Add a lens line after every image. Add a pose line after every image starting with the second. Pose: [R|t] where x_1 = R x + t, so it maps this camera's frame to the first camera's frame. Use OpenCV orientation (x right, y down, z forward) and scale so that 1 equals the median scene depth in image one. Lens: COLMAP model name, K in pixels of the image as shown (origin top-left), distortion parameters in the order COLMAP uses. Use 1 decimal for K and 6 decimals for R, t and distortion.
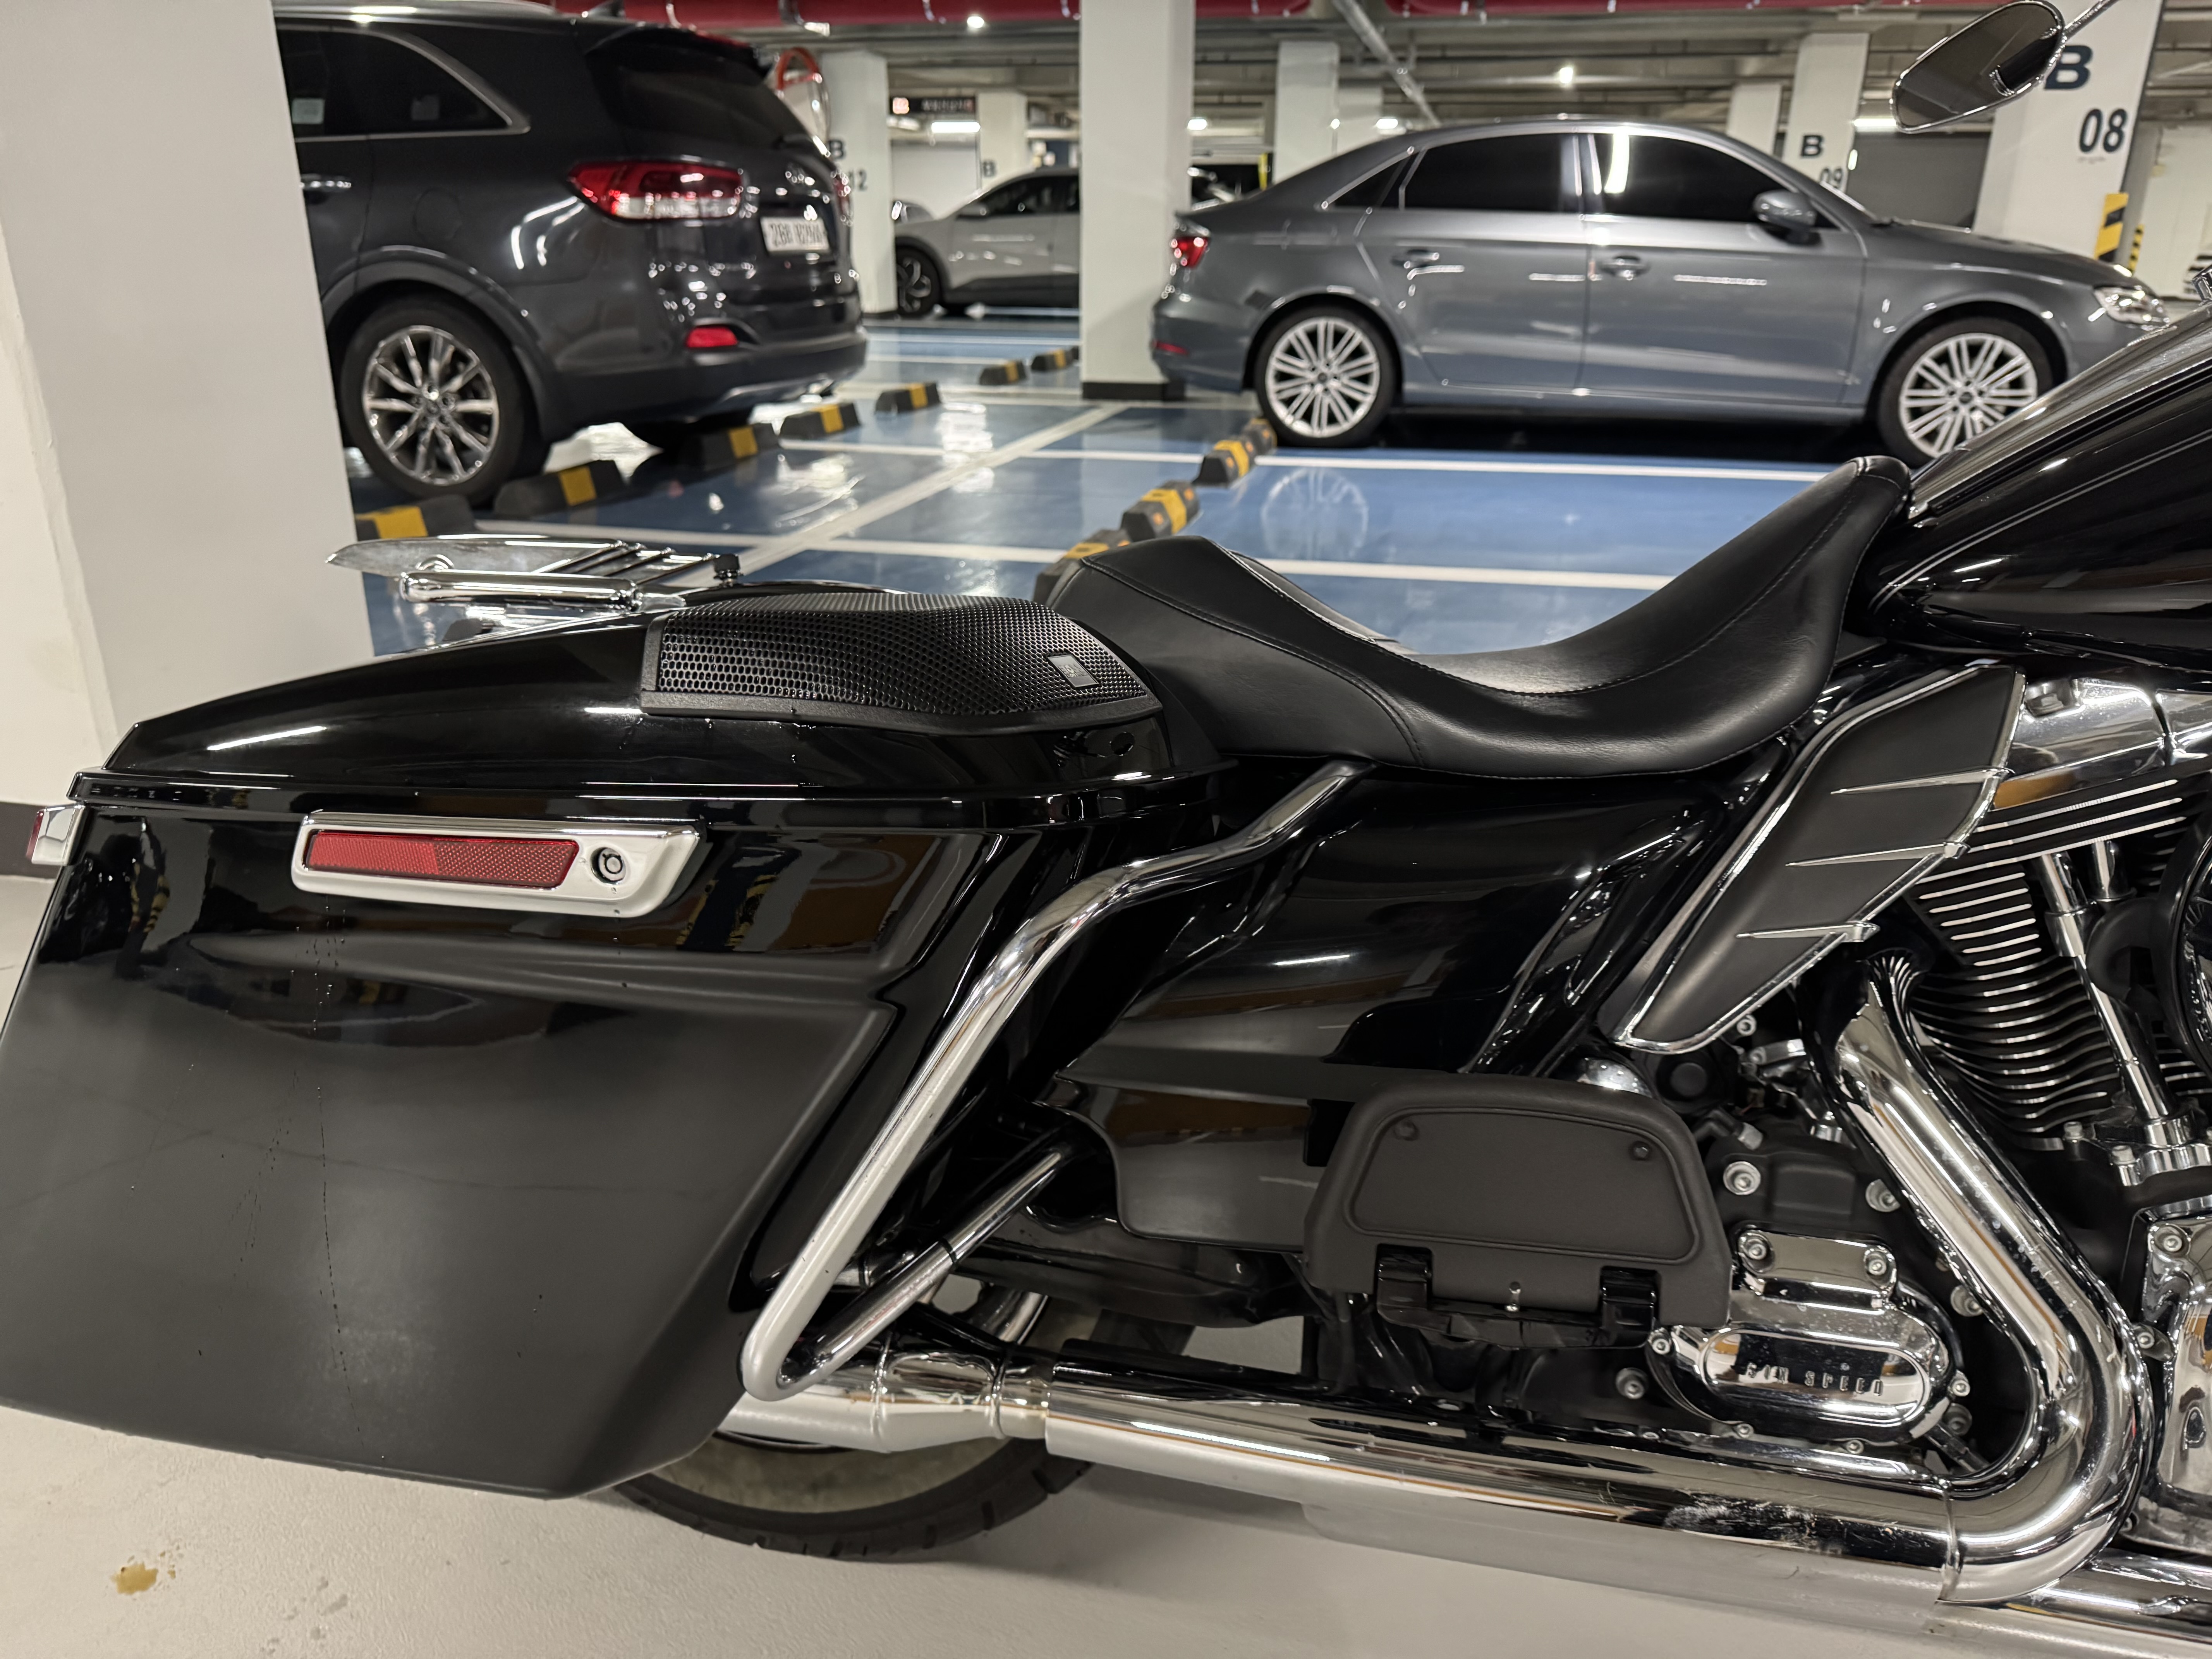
lens RADIAL K [[1661.0, 0, 1104.2], [0, 1661.0, 841.3], [0, 0, 1]] dist [-0.016693, 0.023640]
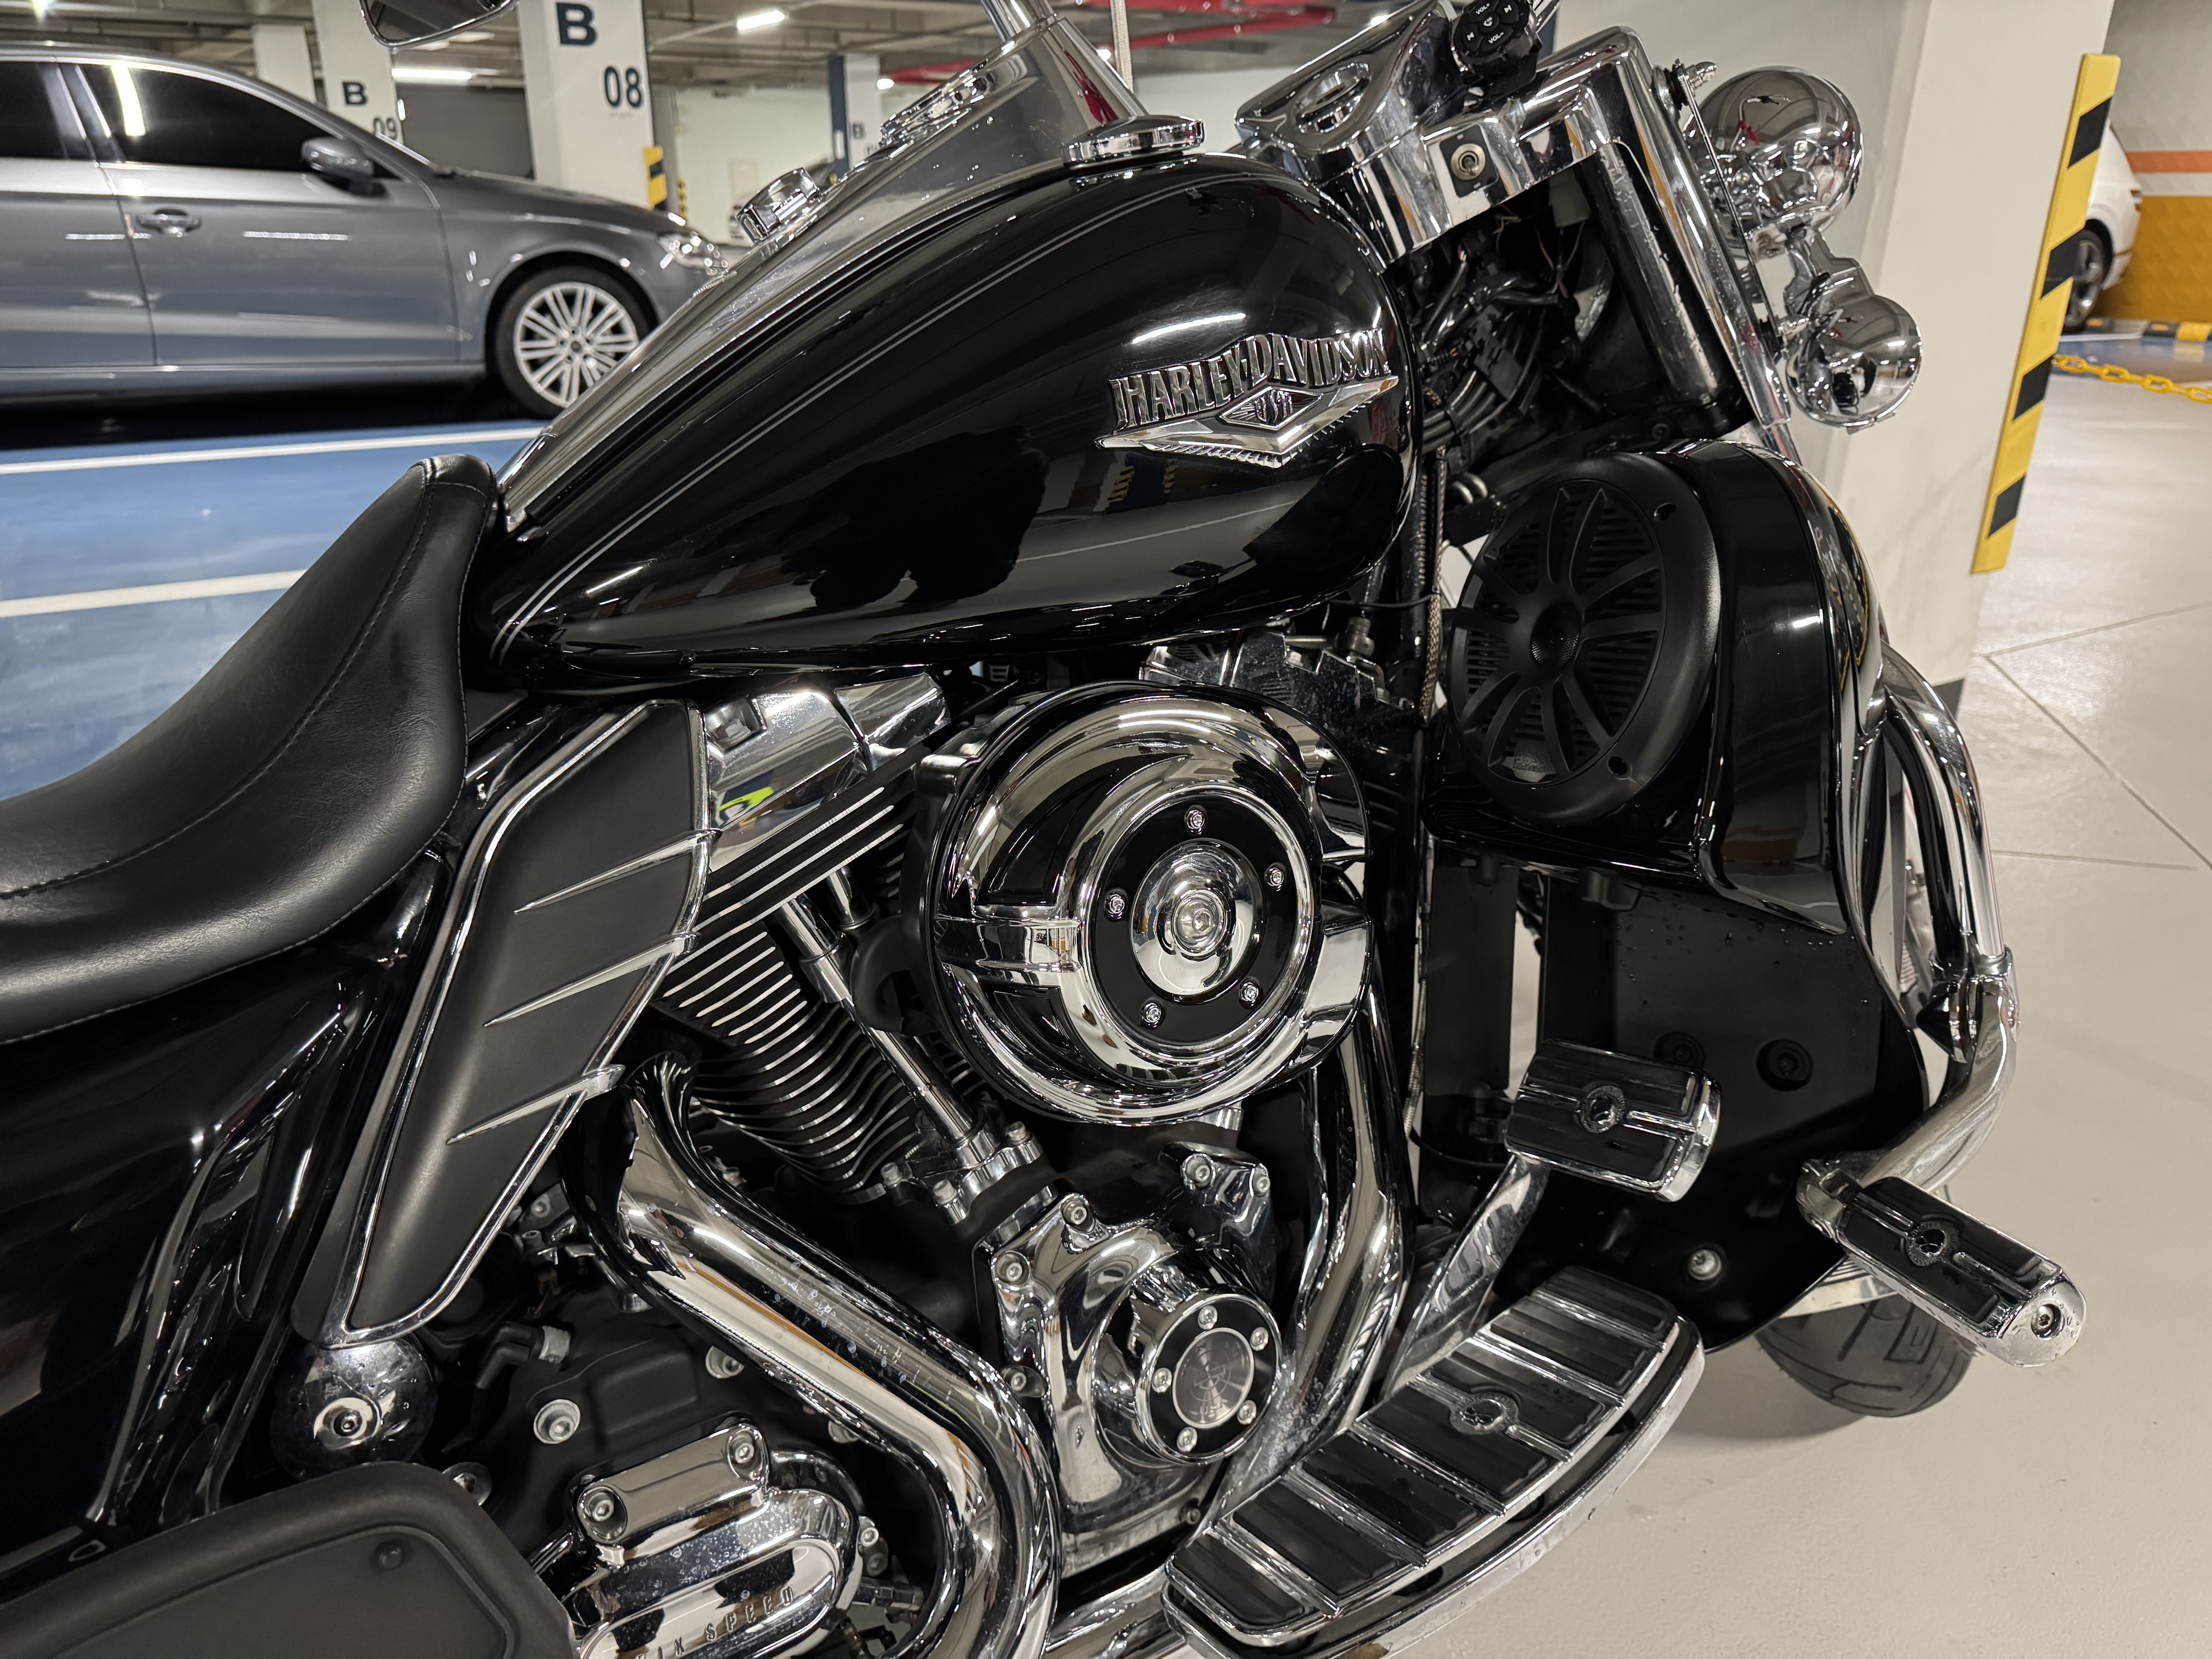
lens RADIAL K [[1530.7, 0, 1112.4], [0, 1530.7, 830.5], [0, 0, 1]] dist [0.004379, -0.000986]
pose [[0.708427, -0.271377, 0.651526, 0.057204], [0.243626, 0.960409, 0.135131, -0.027893], [-0.662403, 0.062998, 0.746494, 0.091730]]
